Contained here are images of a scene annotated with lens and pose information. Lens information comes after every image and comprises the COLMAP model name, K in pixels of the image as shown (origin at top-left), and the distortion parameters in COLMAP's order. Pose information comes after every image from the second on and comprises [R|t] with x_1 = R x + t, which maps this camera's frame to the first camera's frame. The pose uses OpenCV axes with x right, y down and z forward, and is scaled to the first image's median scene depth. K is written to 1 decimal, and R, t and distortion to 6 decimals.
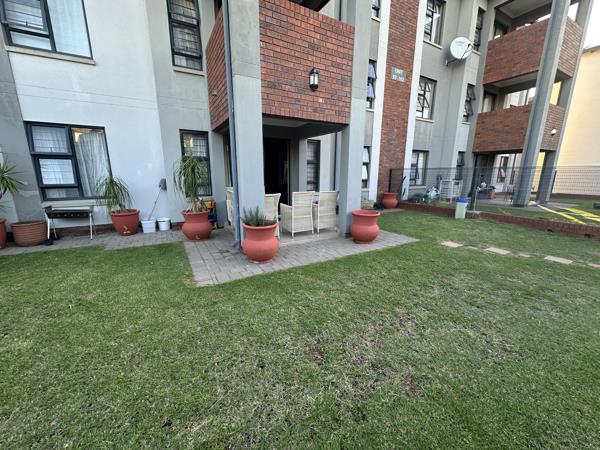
lens RADIAL K [[239.9, 0, 300.0], [0, 239.9, 225.0], [0, 0, 1]] dist [-0.002920, -0.000334]
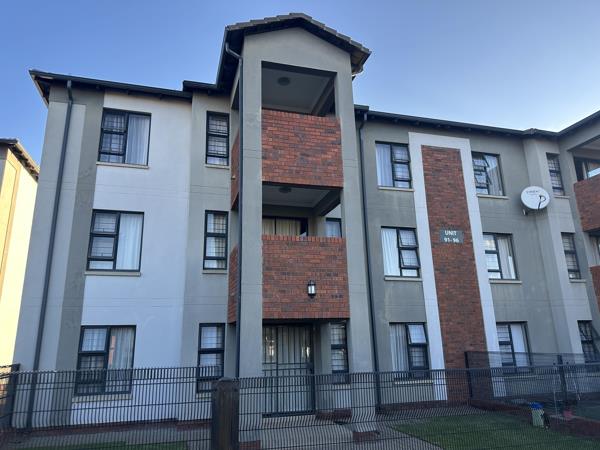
lens RADIAL K [[457.1, 0, 300.0], [0, 457.1, 225.0], [0, 0, 1]] dist [0.006291, -0.000522]
pose [[0.977212, -0.064088, -0.202360, 0.377025], [-0.029668, 0.902739, -0.429165, 0.058394], [0.210183, 0.425388, 0.880266, -0.889033]]
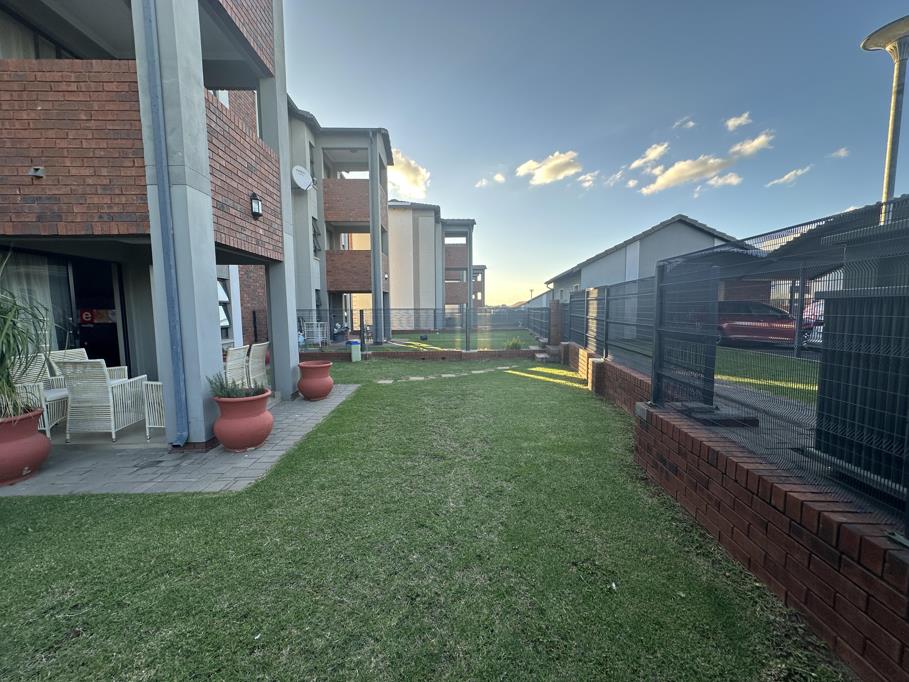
lens RADIAL K [[363.4, 0, 454.5], [0, 363.4, 341.0], [0, 0, 1]] dist [-0.002920, -0.000334]
pose [[0.465816, -0.085465, 0.880745, -0.582426], [0.201419, 0.979438, -0.011487, -0.014964], [-0.861653, 0.182750, 0.473452, -0.051541]]
